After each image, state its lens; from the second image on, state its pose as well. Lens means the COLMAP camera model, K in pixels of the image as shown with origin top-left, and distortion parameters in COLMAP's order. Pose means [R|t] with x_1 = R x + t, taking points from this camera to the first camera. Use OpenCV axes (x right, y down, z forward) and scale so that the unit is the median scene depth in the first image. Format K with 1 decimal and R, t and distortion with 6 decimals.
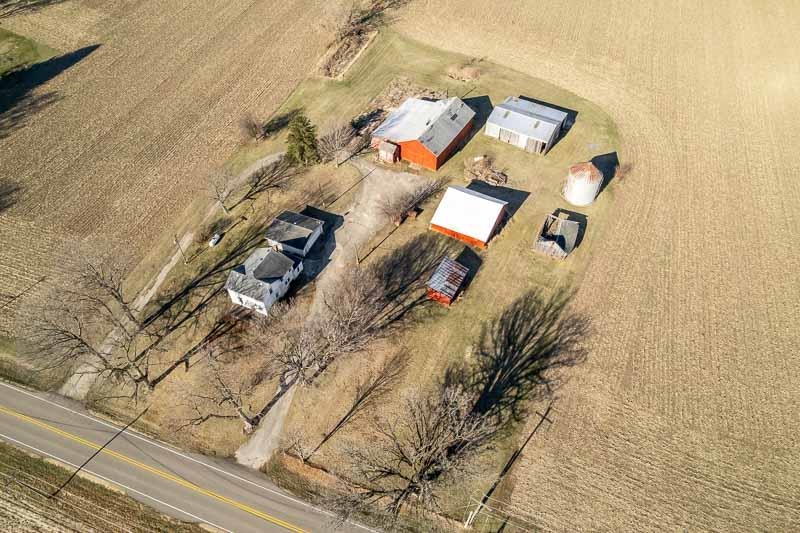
lens RADIAL K [[535.8, 0, 403.6], [0, 535.8, 268.5], [0, 0, 1]] dist [-0.073779, 0.062464]
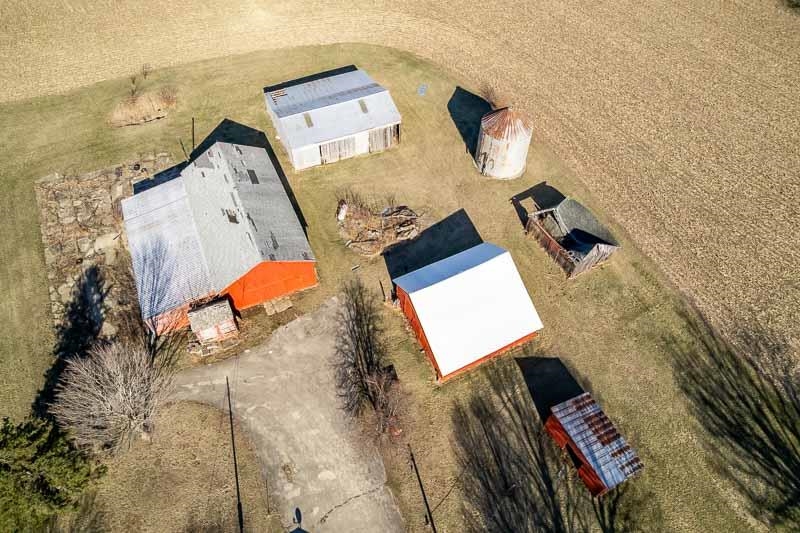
lens RADIAL K [[535.8, 0, 398.7], [0, 535.8, 265.7], [0, 0, 1]] dist [-0.073779, 0.062464]
pose [[0.580086, -0.641506, 0.501967, -0.142823], [0.617650, 0.748172, 0.242379, -0.289755], [-0.531045, 0.169439, 0.830230, 0.595321]]
